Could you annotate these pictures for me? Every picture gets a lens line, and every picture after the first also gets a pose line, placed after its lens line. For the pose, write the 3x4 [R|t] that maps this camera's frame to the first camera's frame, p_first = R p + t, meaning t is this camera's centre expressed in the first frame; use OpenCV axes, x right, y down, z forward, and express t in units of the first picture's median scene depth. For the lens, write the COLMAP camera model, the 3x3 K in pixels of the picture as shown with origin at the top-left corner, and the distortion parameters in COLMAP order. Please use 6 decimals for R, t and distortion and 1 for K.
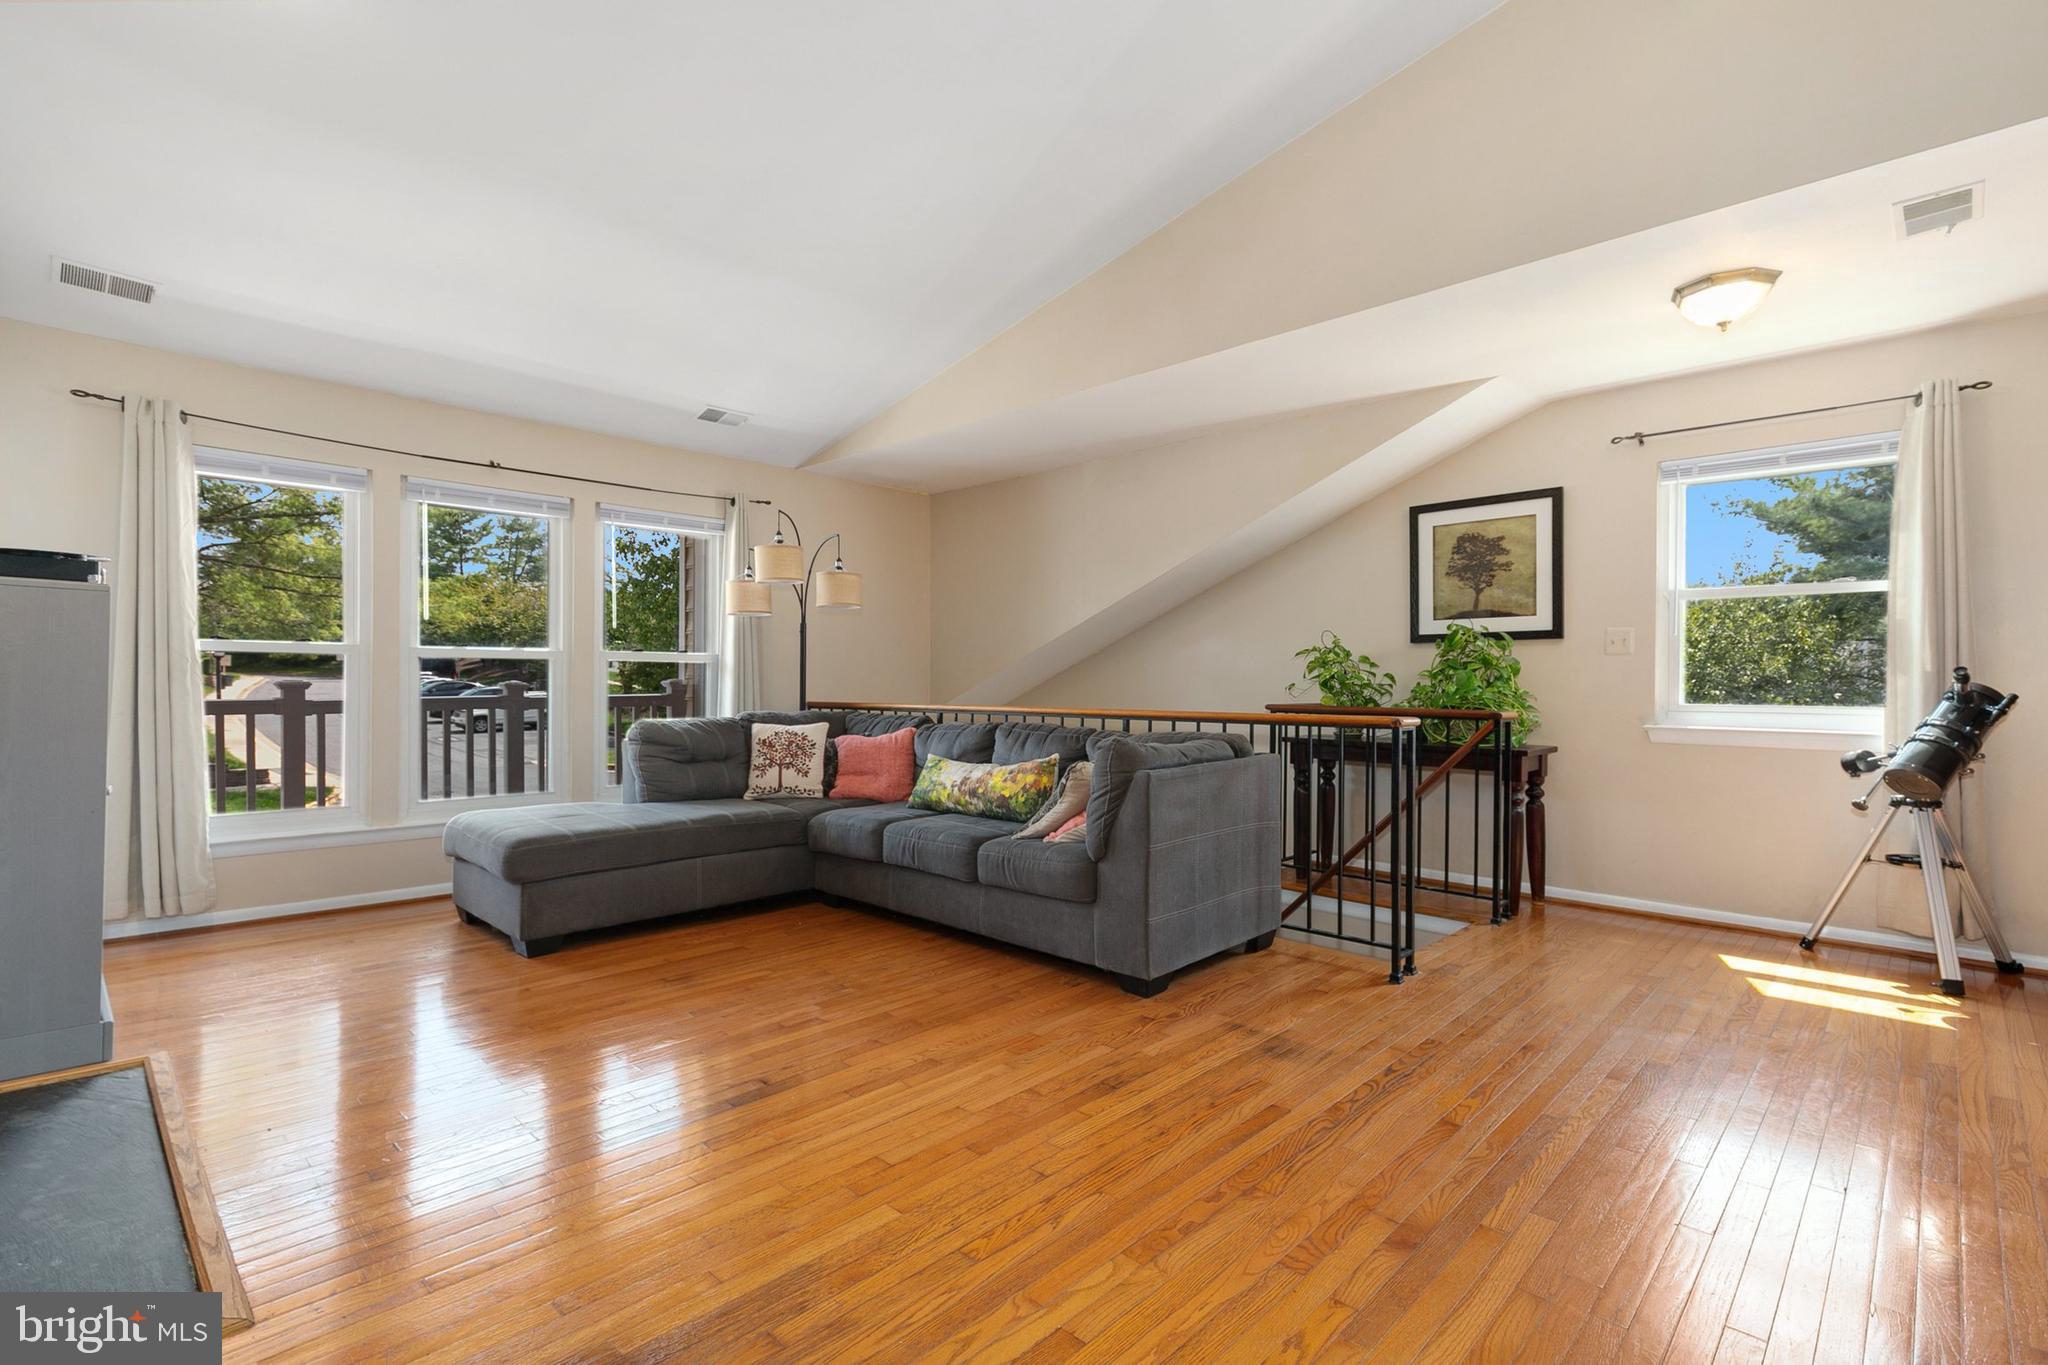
lens RADIAL K [[929.9, 0, 1022.7], [0, 929.9, 697.5], [0, 0, 1]] dist [0.011080, -0.002845]
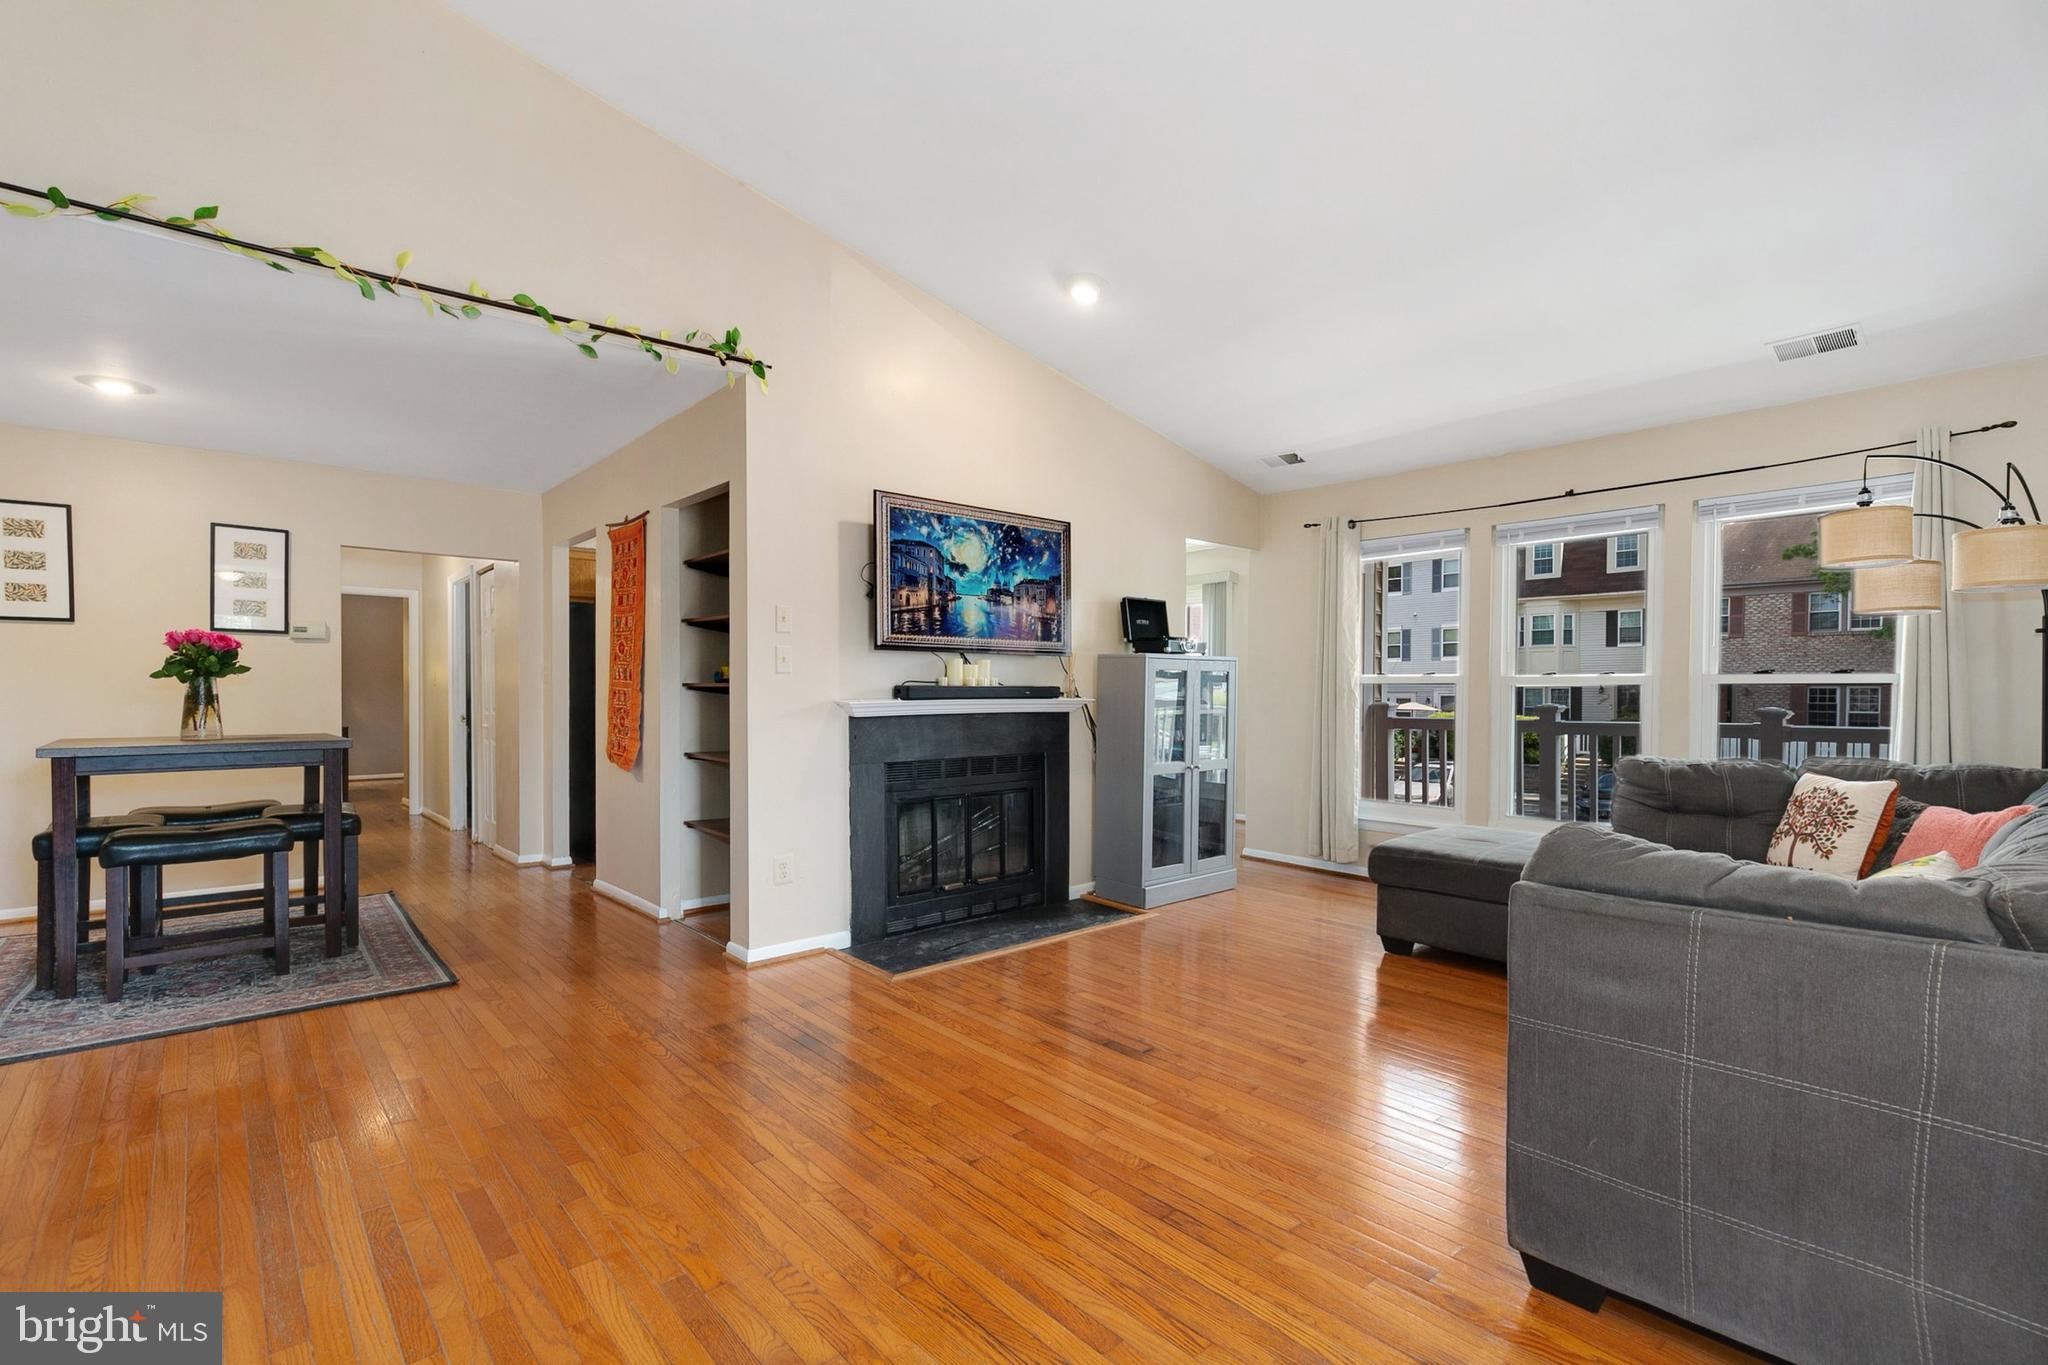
lens RADIAL K [[929.9, 0, 1023.2], [0, 929.9, 696.2], [0, 0, 1]] dist [0.011080, -0.002845]
pose [[-0.070252, 0.004016, -0.997521, 0.537684], [-0.023320, 0.999712, 0.005667, -0.023475], [0.997257, 0.023660, -0.070138, 0.539761]]
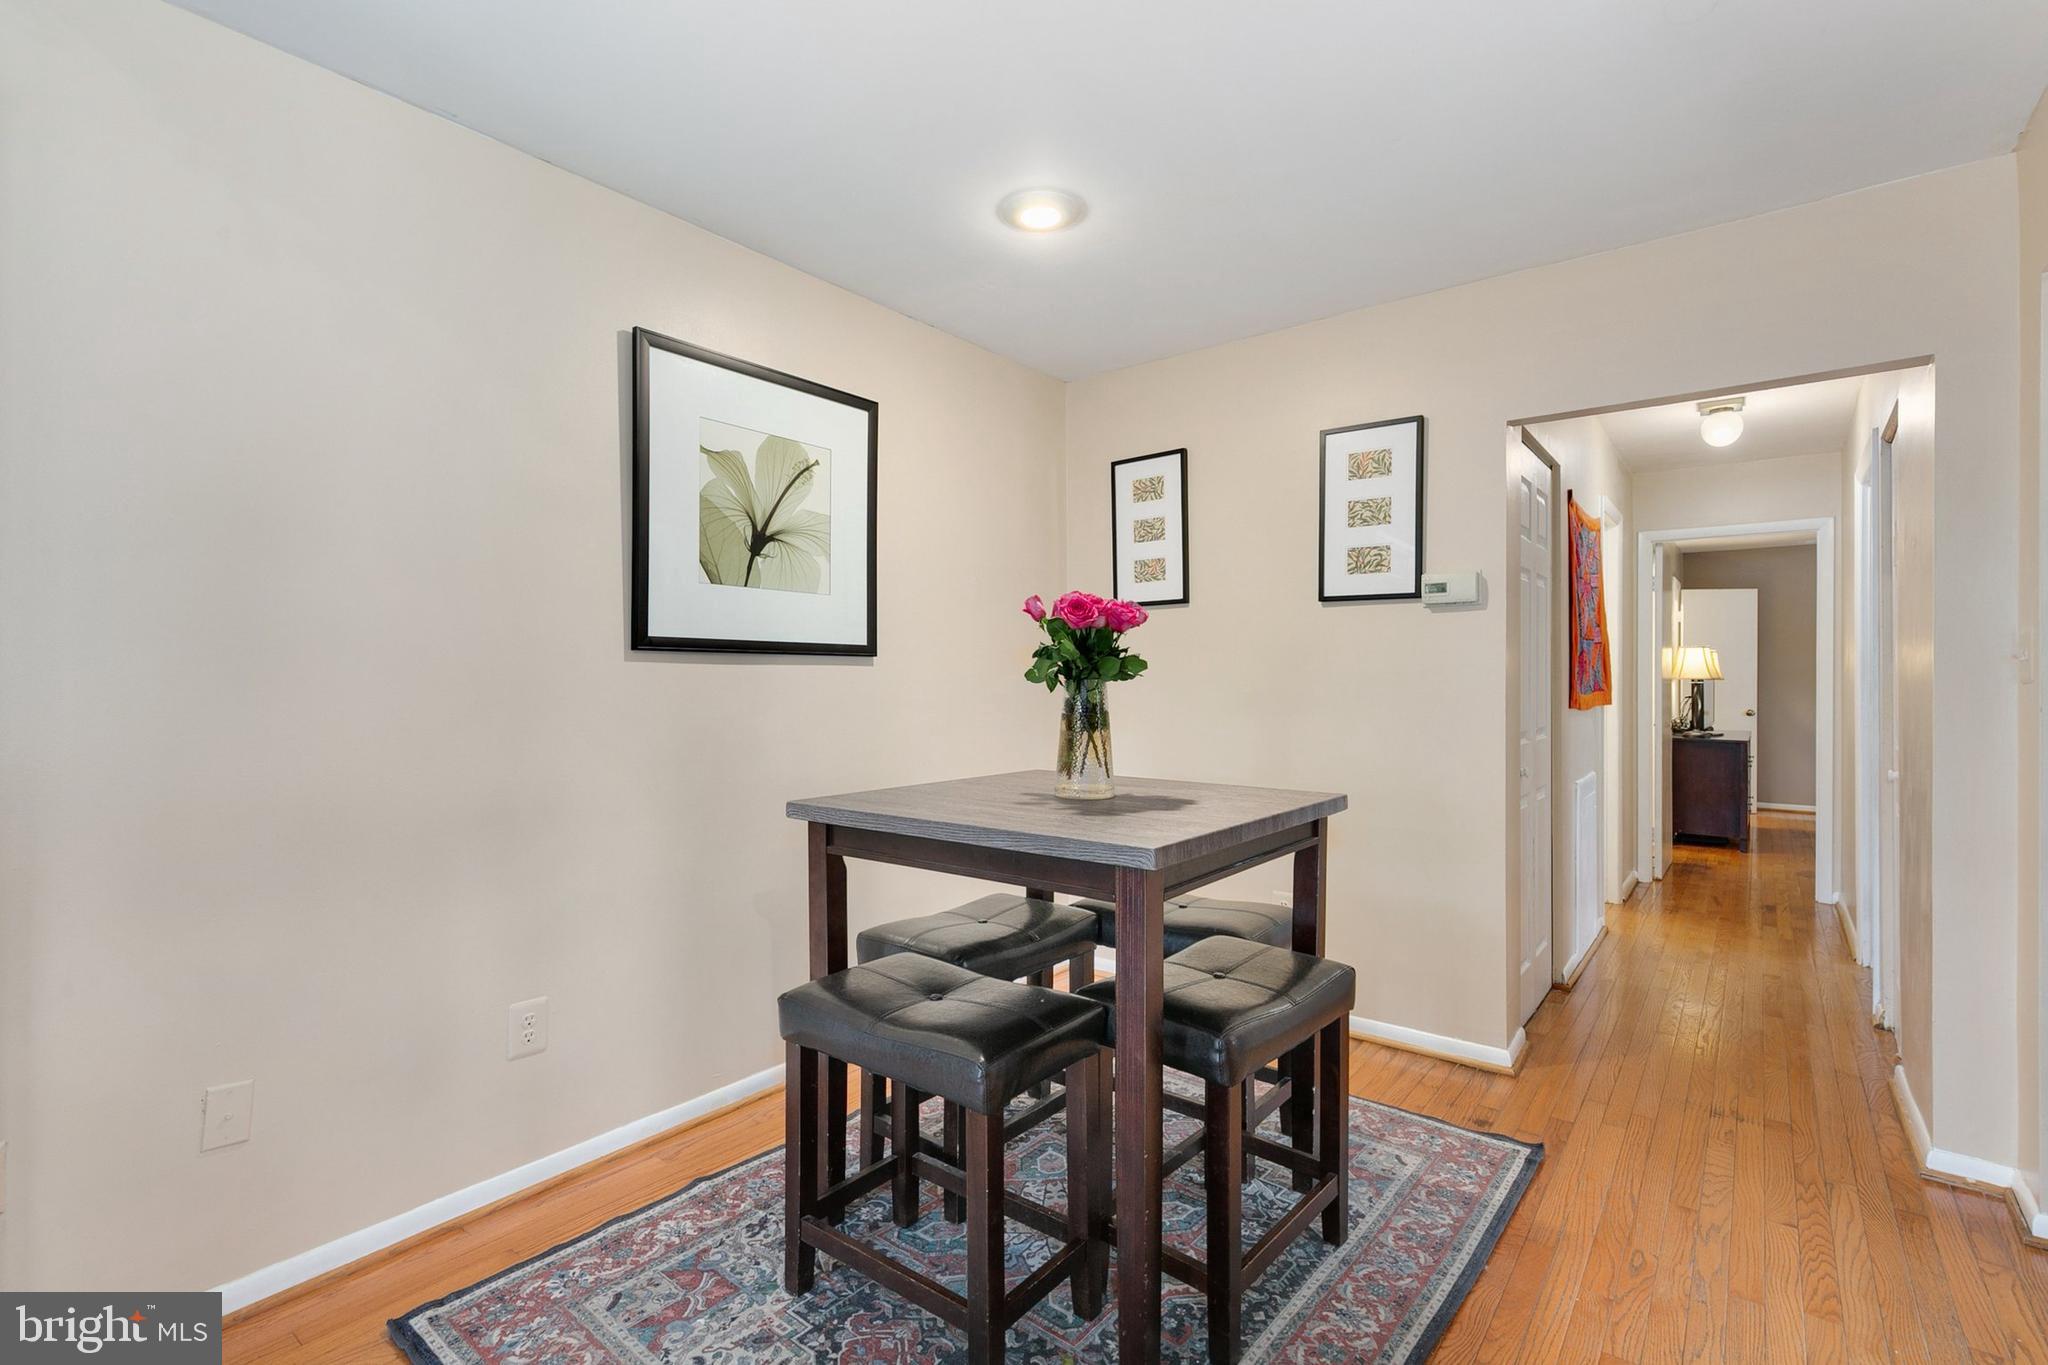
lens RADIAL K [[929.9, 0, 1021.1], [0, 929.9, 673.9], [0, 0, 1]] dist [0.011080, -0.002845]
pose [[-0.995050, -0.000637, -0.099370, -0.241639], [-0.002344, 0.999852, 0.017064, -0.030214], [0.099344, 0.017212, -0.994904, 0.157246]]
